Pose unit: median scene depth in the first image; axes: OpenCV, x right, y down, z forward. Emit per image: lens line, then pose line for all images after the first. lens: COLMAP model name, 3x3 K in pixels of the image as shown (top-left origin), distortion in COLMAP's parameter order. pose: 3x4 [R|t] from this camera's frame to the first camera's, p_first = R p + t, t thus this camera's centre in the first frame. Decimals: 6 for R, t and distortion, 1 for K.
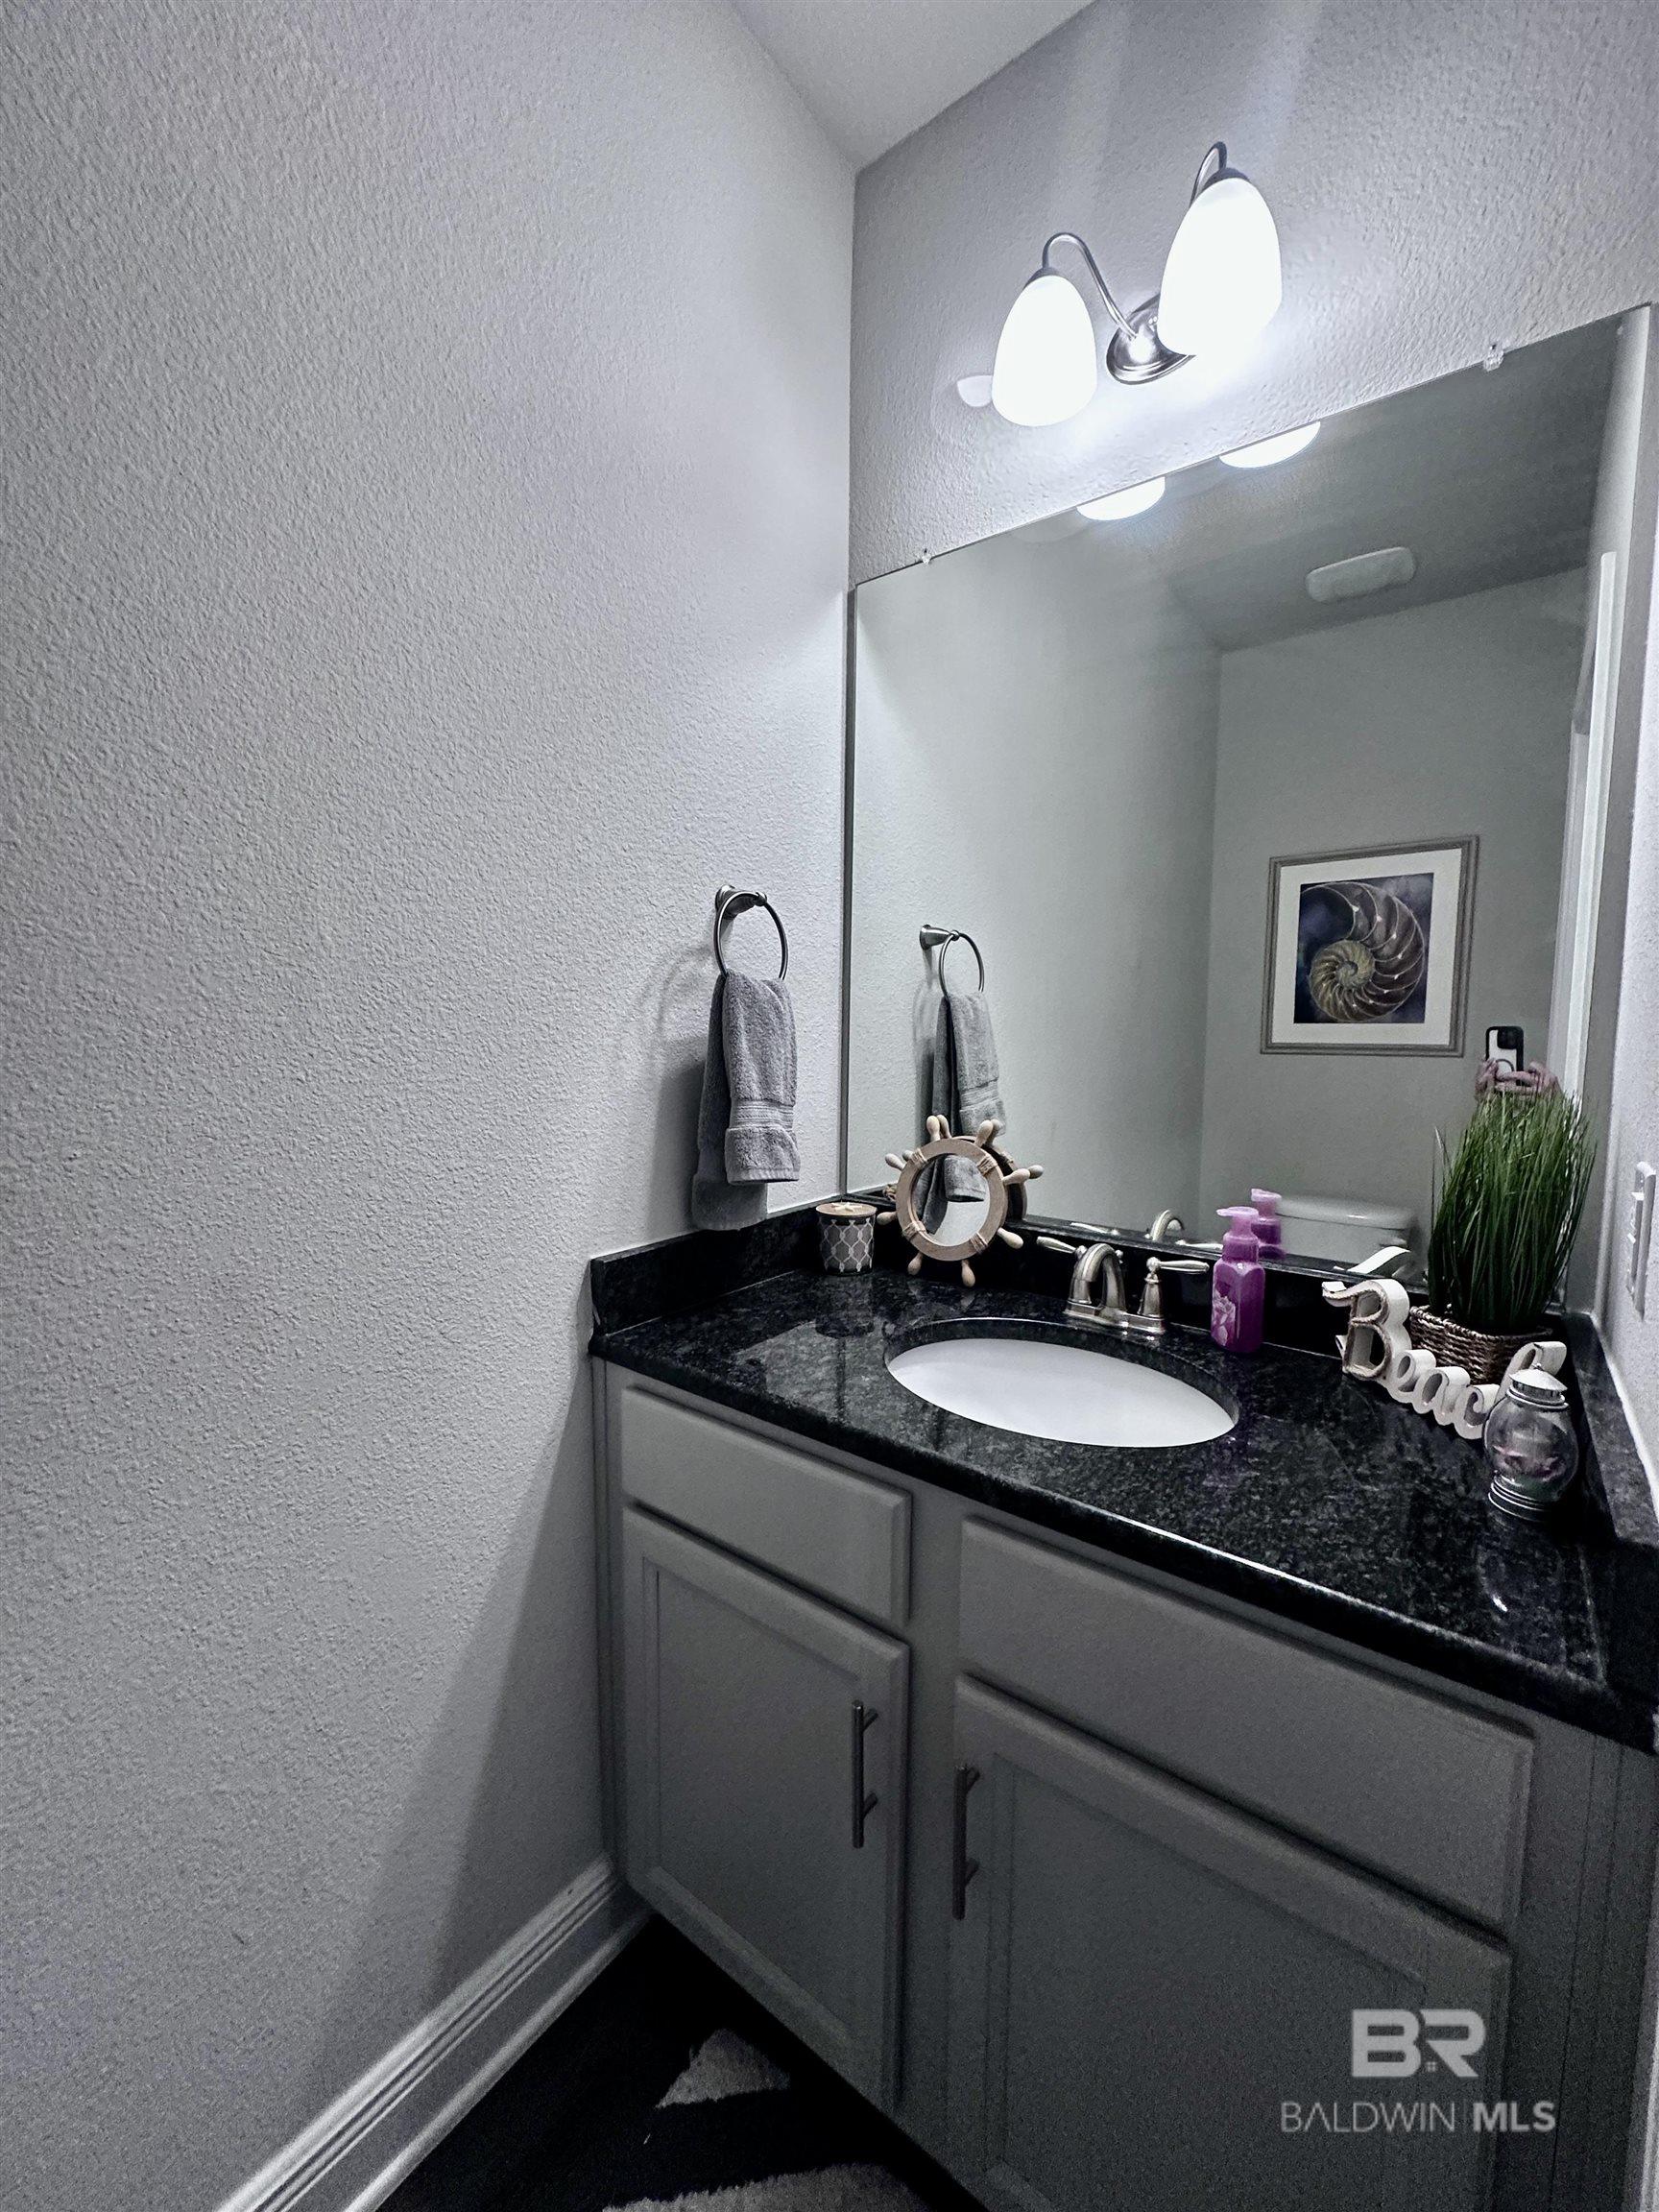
lens RADIAL K [[884.4, 0, 829.5], [0, 884.4, 1106.0], [0, 0, 1]] dist [-0.004880, 0.000194]
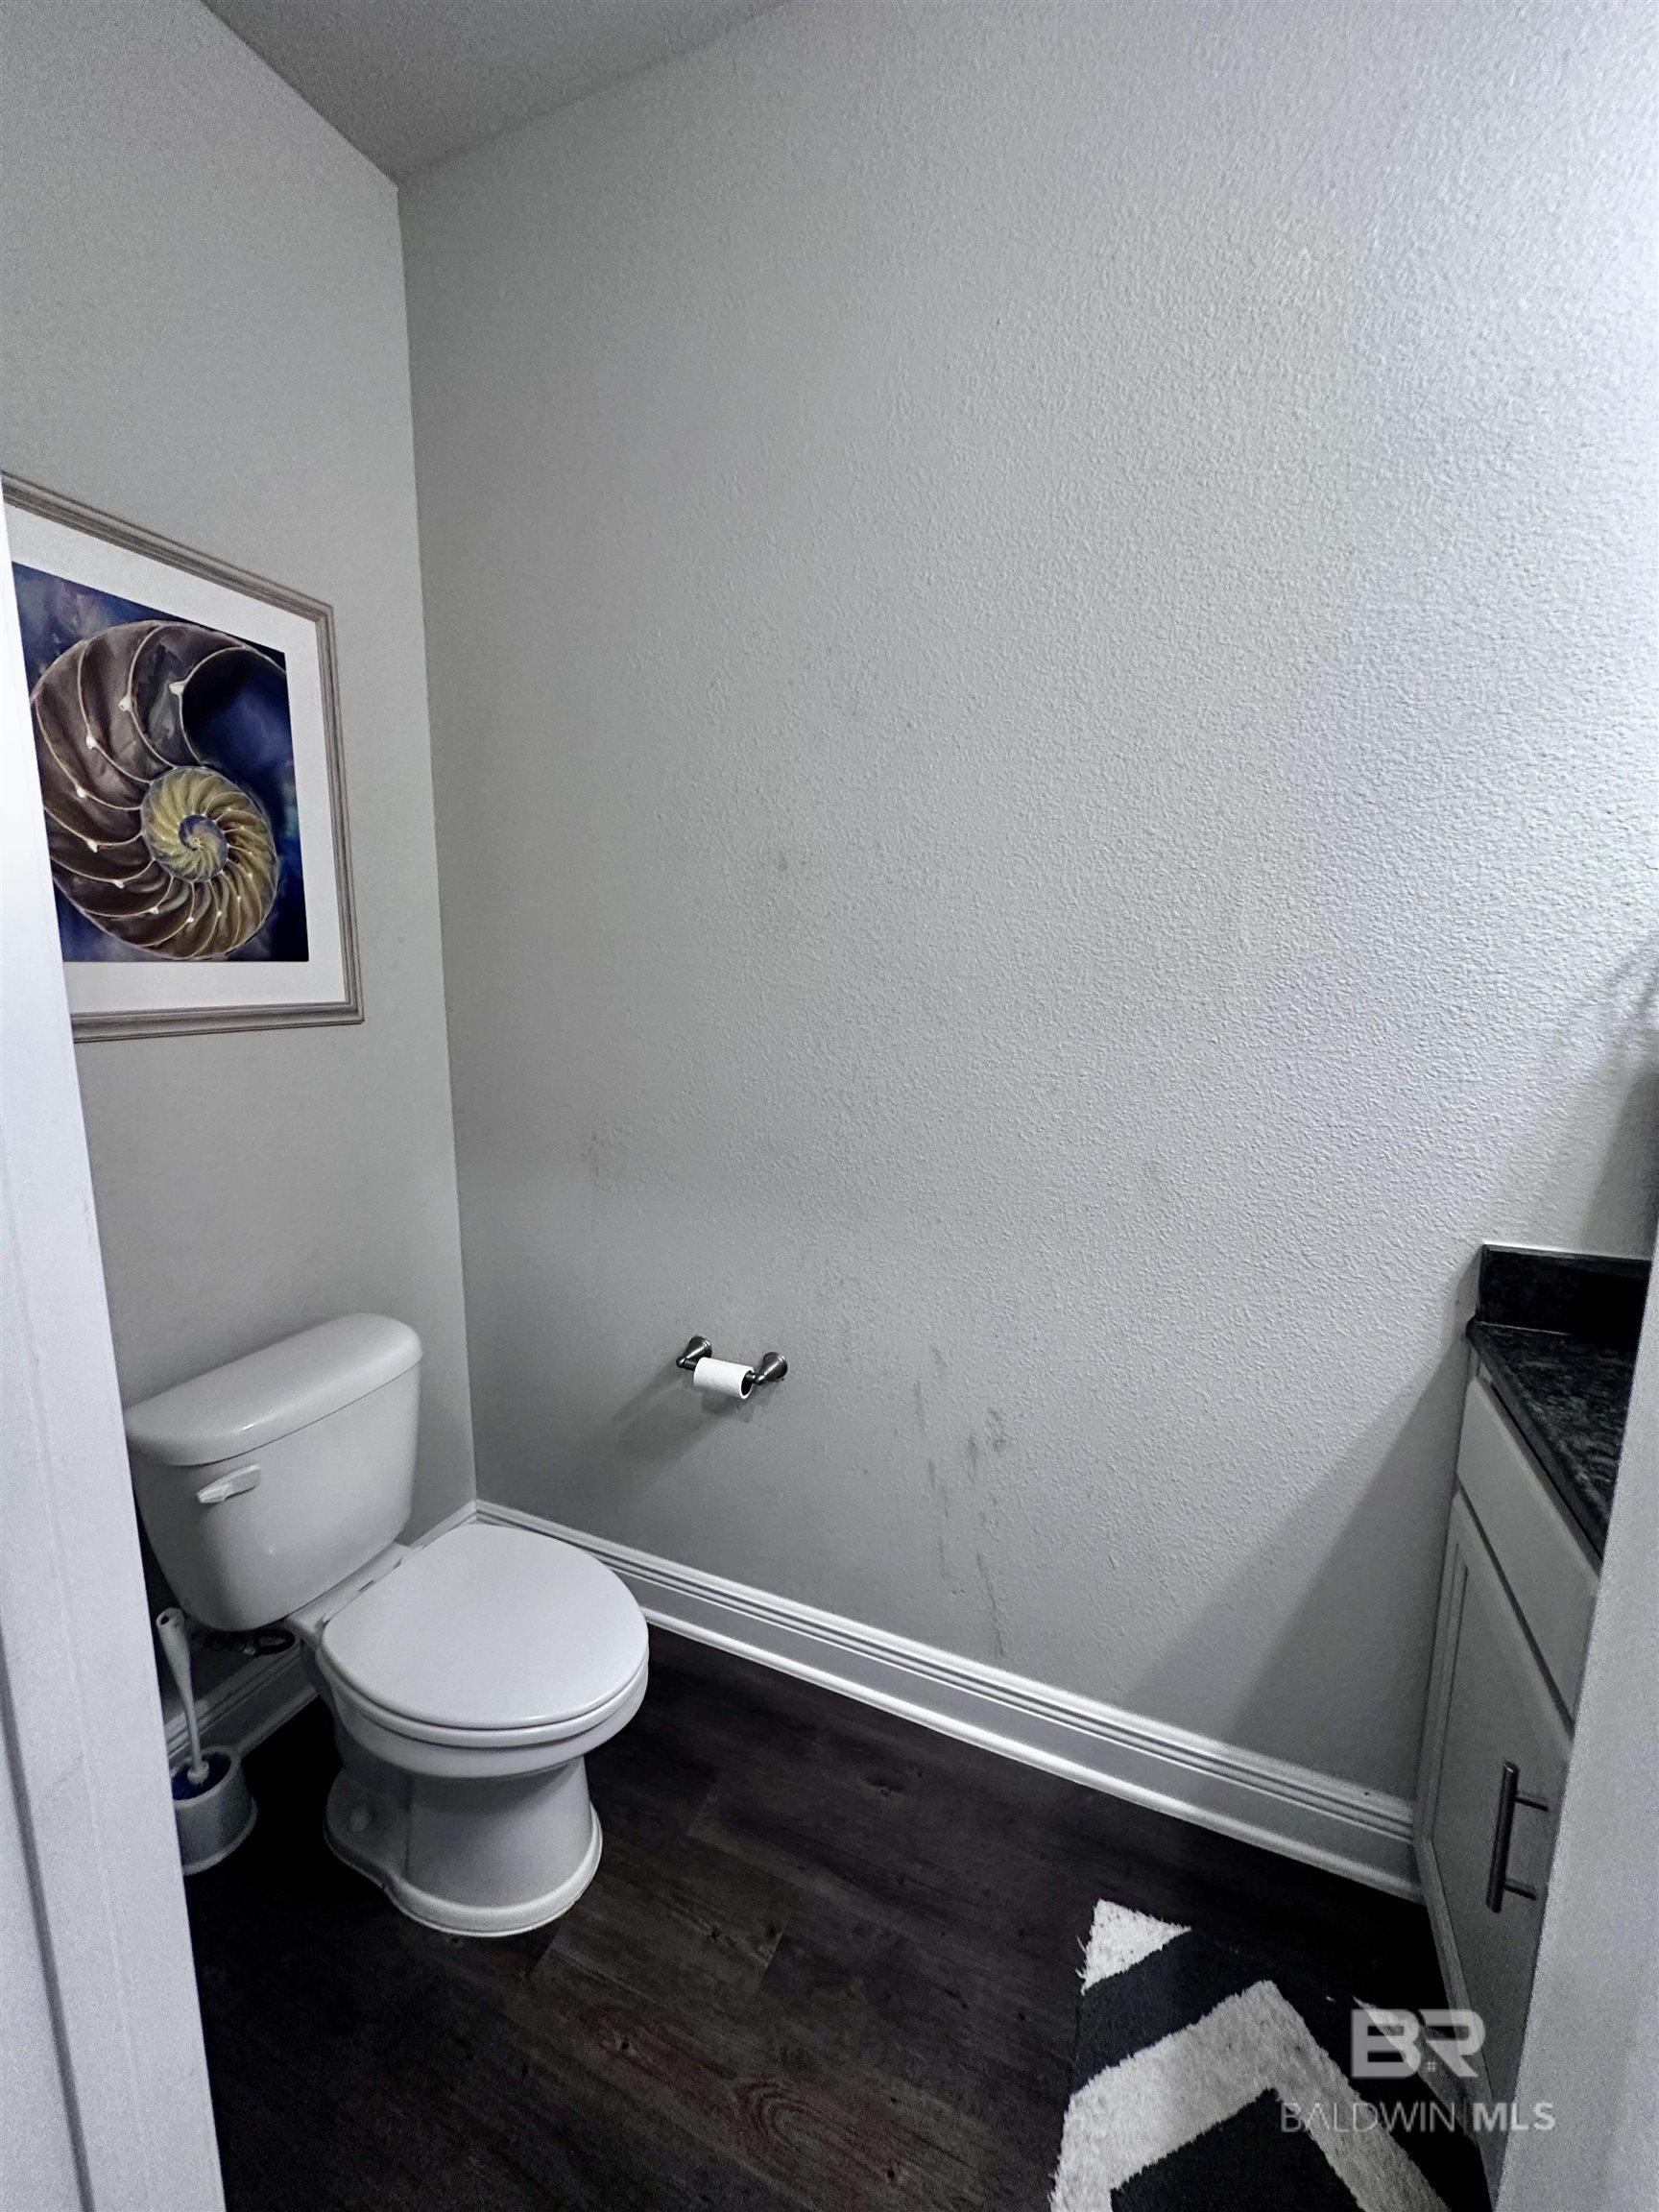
lens RADIAL K [[884.4, 0, 829.5], [0, 884.4, 1106.0], [0, 0, 1]] dist [-0.004880, 0.000194]
pose [[0.223661, 0.150911, -0.962913, 0.540312], [-0.086602, 0.987110, 0.134588, -0.053818], [0.970812, 0.053288, 0.233847, 0.050776]]
